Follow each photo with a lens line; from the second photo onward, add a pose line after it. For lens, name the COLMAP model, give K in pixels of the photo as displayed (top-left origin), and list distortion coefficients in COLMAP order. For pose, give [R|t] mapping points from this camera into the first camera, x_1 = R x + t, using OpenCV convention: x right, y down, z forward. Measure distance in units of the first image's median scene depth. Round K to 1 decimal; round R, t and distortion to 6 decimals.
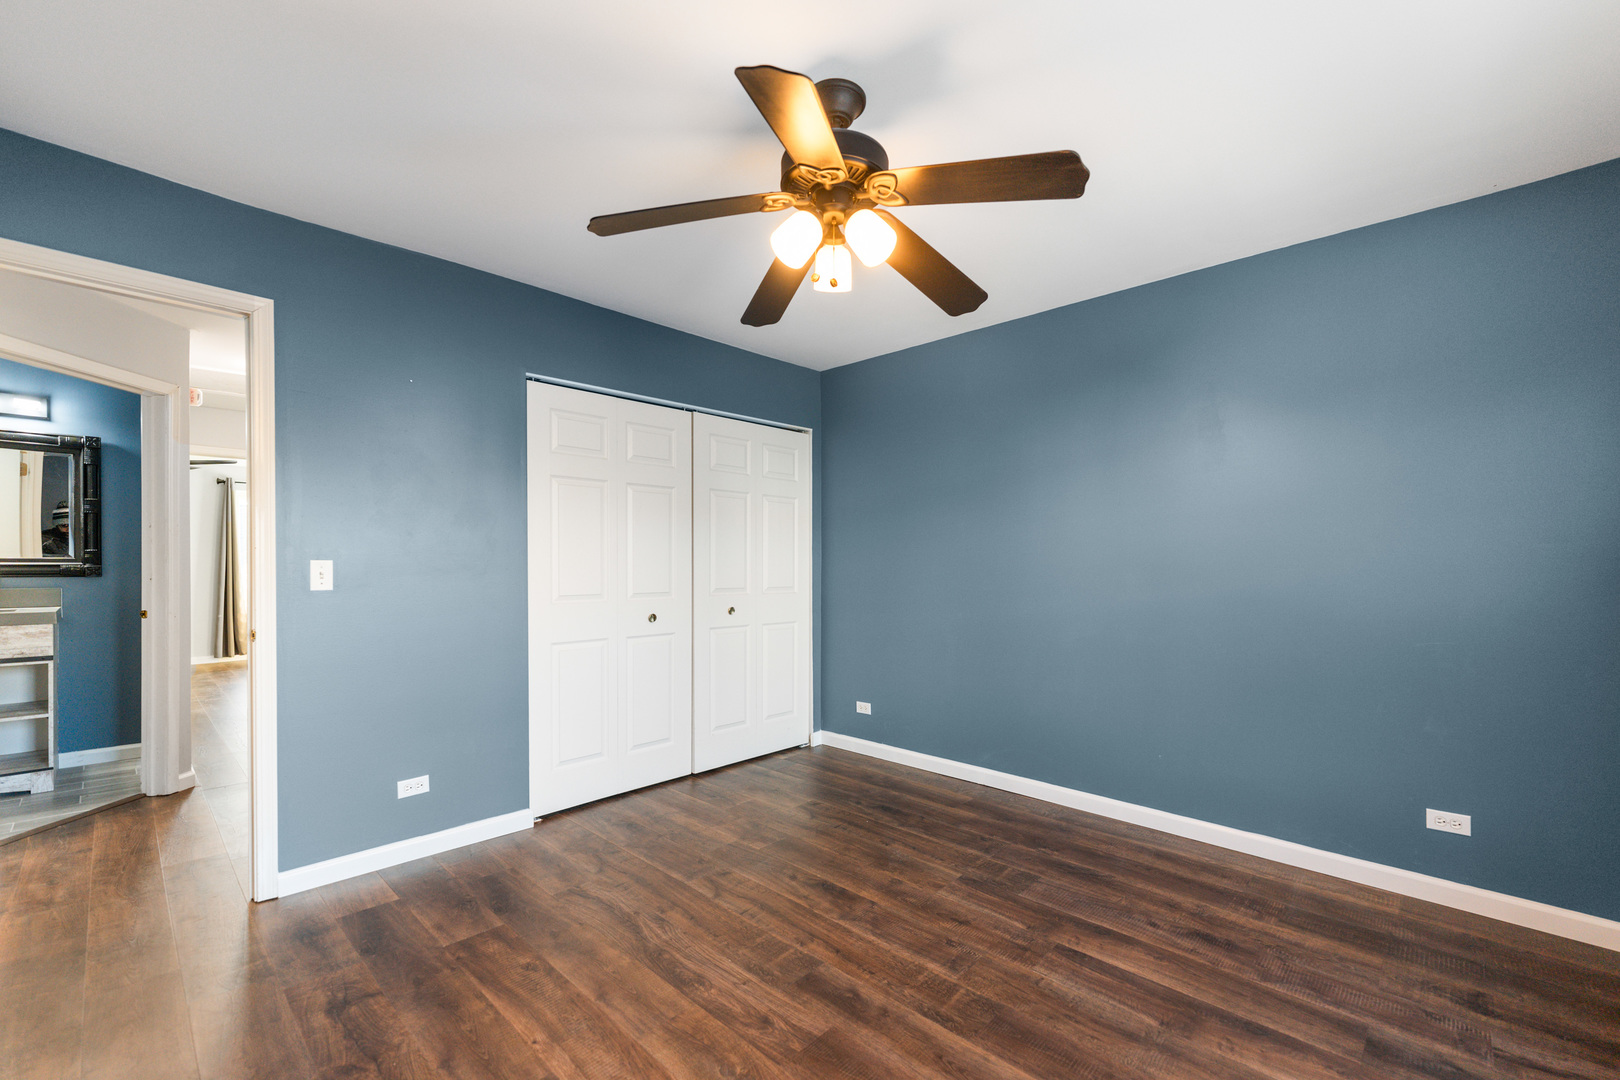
lens RADIAL K [[658.0, 0, 809.4], [0, 658.0, 543.6], [0, 0, 1]] dist [-0.000154, -0.000035]
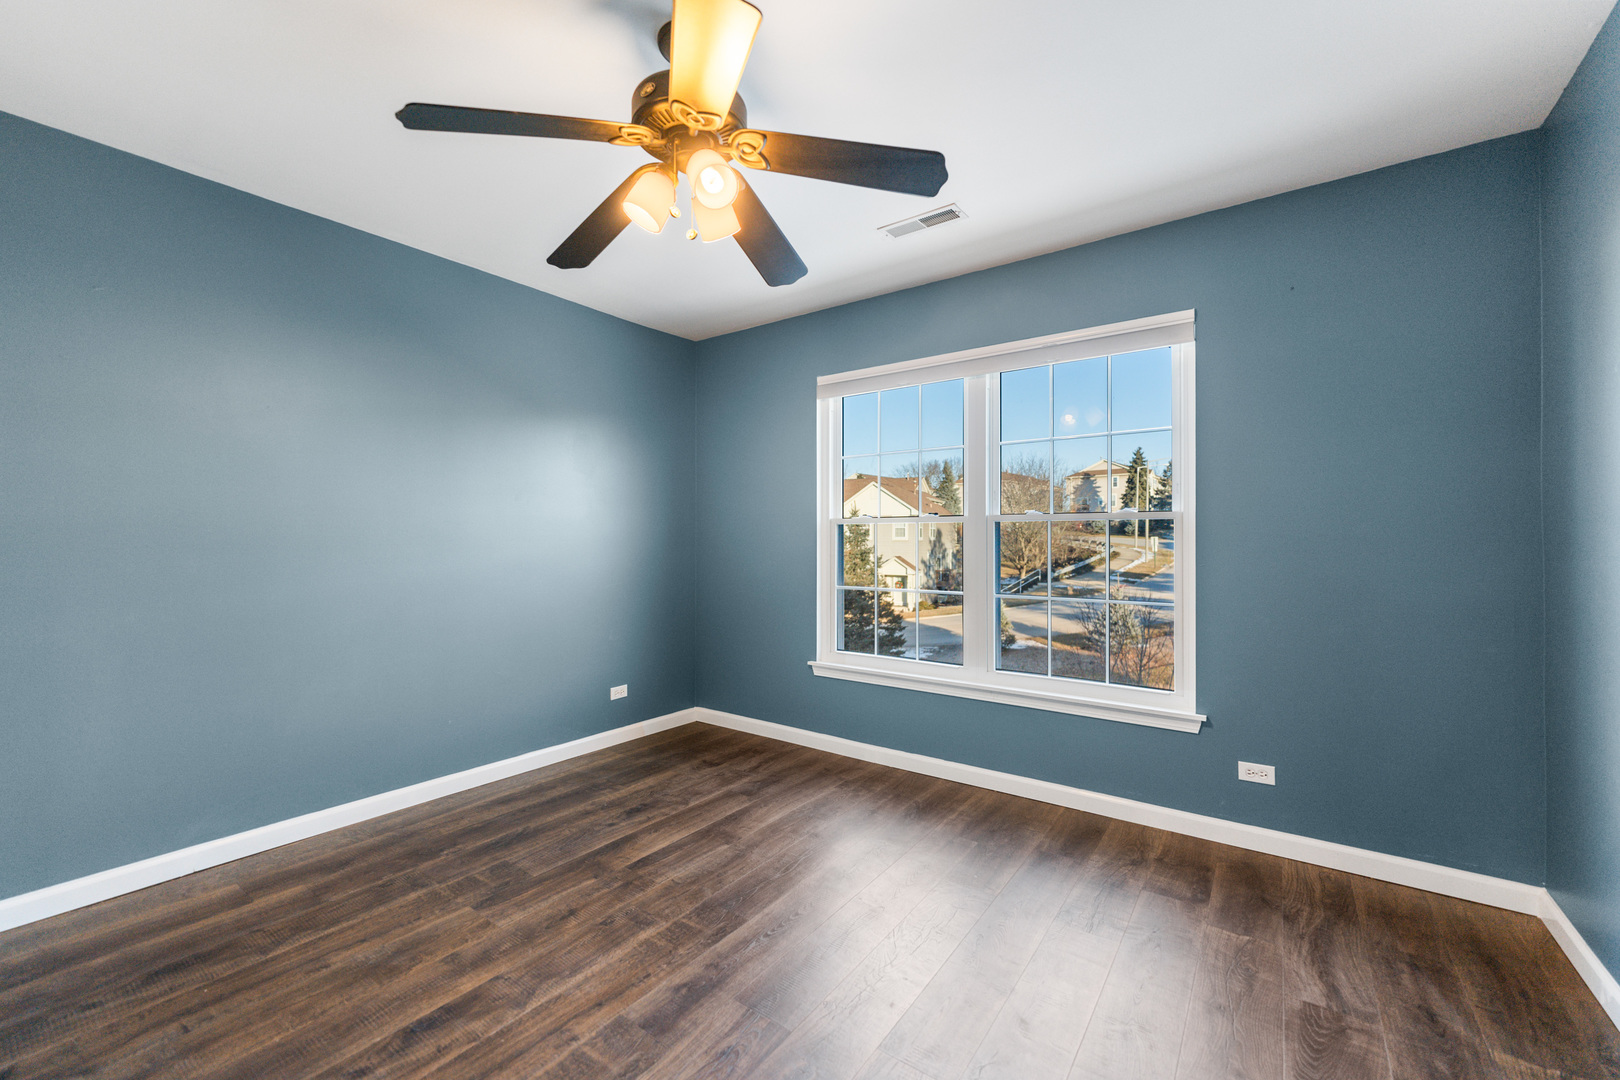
lens RADIAL K [[658.0, 0, 809.4], [0, 658.0, 543.6], [0, 0, 1]] dist [-0.000154, -0.000035]
pose [[-0.126307, -0.011597, 0.991923, -0.702647], [-0.029203, 0.999542, 0.007968, 0.032299], [-0.991561, -0.027960, -0.126588, 0.766678]]
